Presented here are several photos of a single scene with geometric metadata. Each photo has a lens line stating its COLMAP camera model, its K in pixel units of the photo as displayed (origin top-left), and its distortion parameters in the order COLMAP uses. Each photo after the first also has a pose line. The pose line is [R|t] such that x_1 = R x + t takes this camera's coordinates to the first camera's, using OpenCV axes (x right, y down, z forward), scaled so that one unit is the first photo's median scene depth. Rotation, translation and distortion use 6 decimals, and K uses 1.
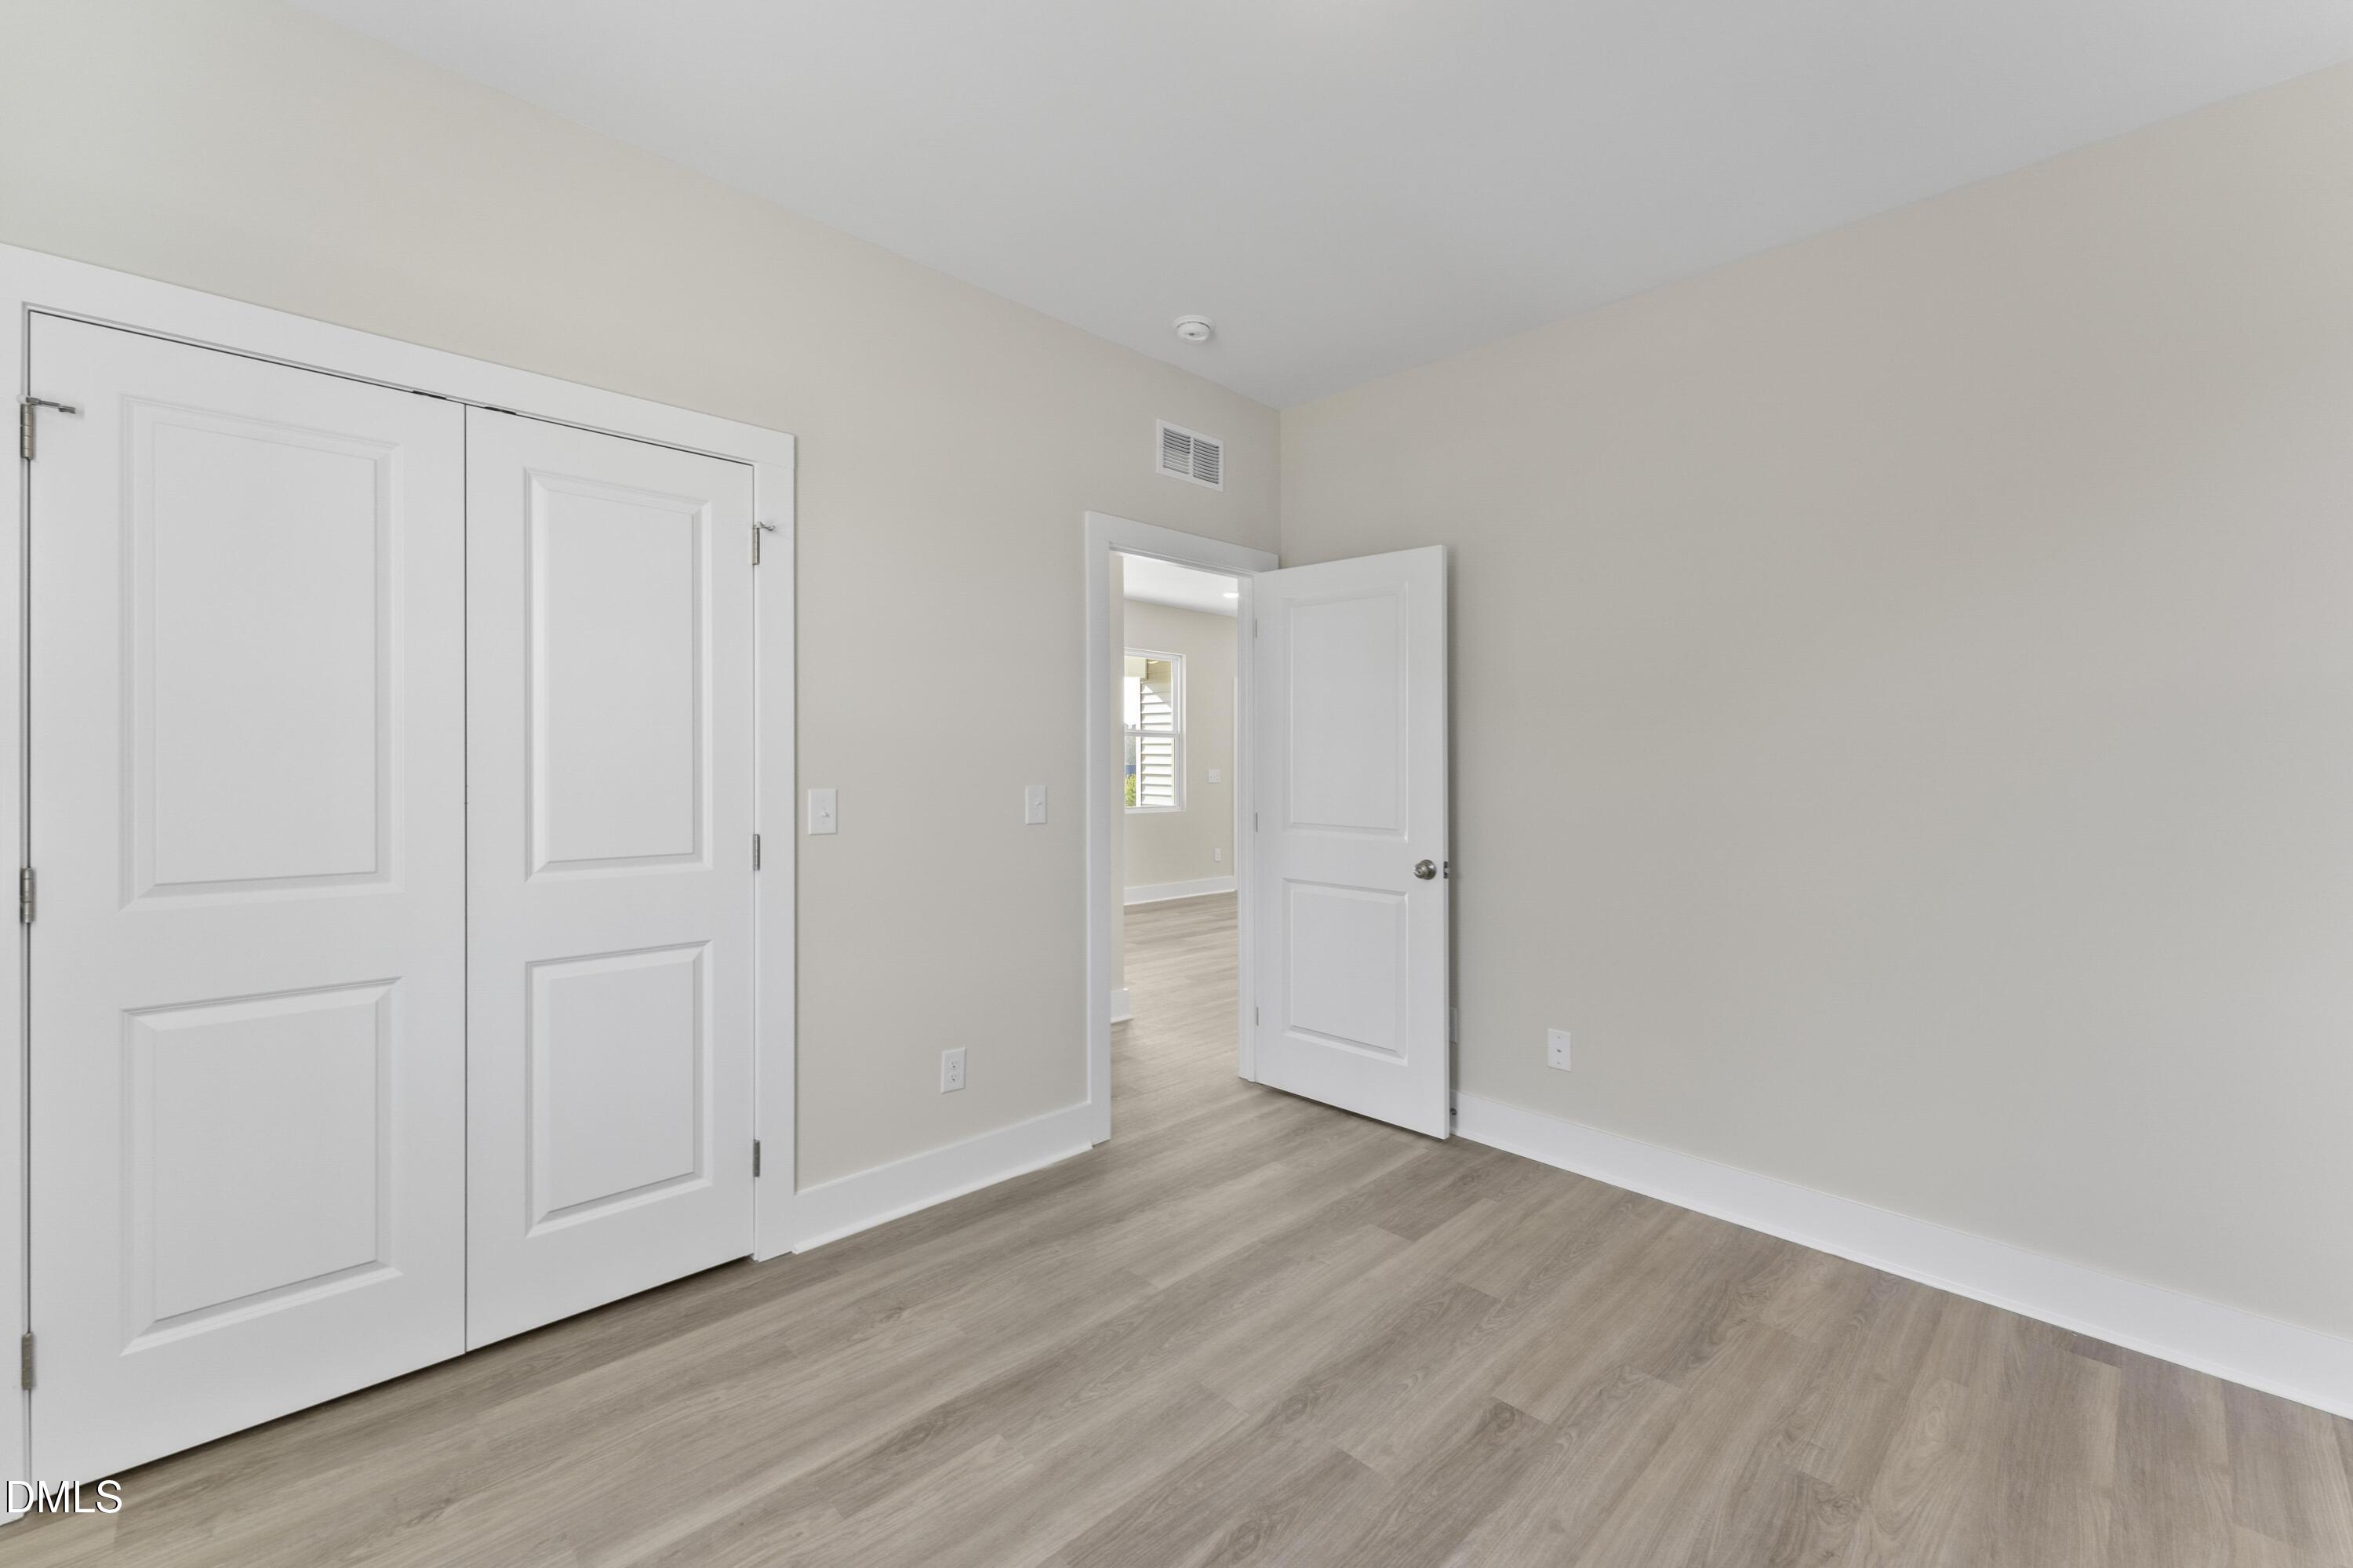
lens RADIAL K [[940.6, 0, 1167.1], [0, 940.6, 790.5], [0, 0, 1]] dist [-0.000459, -0.000211]
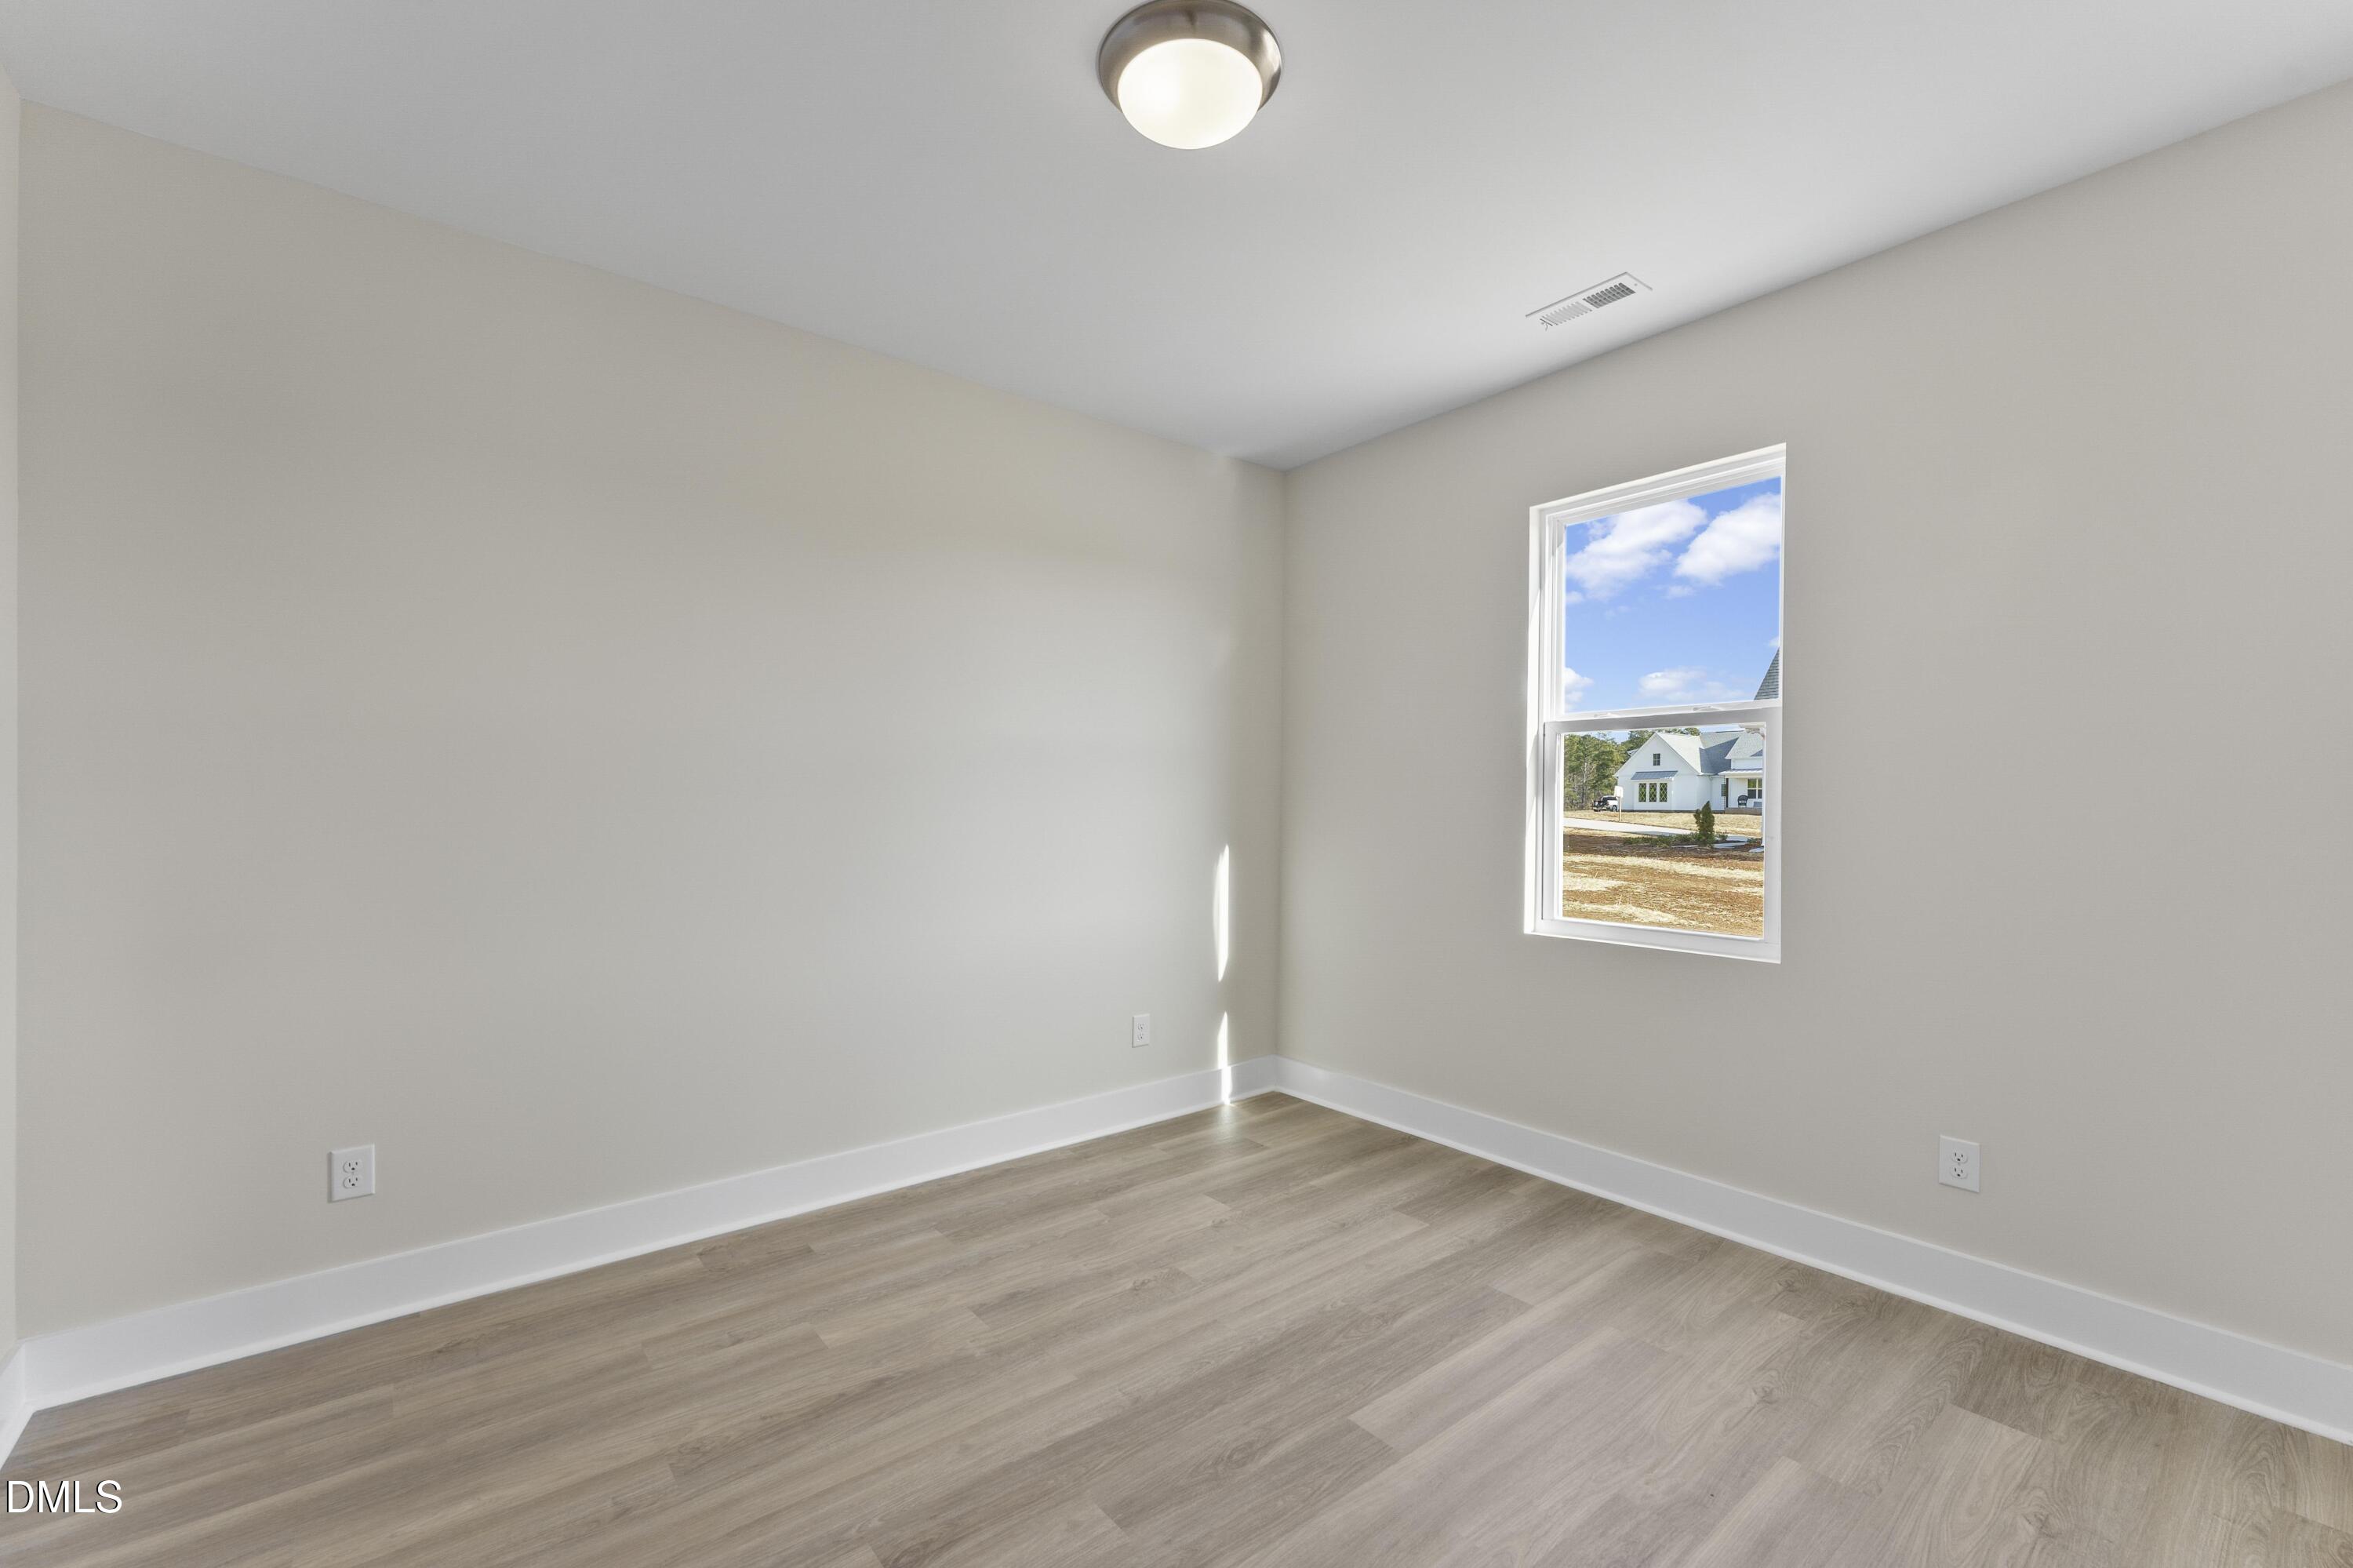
lens RADIAL K [[940.6, 0, 1167.1], [0, 940.6, 790.5], [0, 0, 1]] dist [-0.000459, -0.000211]
pose [[-0.994902, -0.009704, 0.100380, 0.061224], [-0.008646, 0.999902, 0.010977, -0.025402], [-0.100477, 0.010053, -0.994889, 1.999452]]
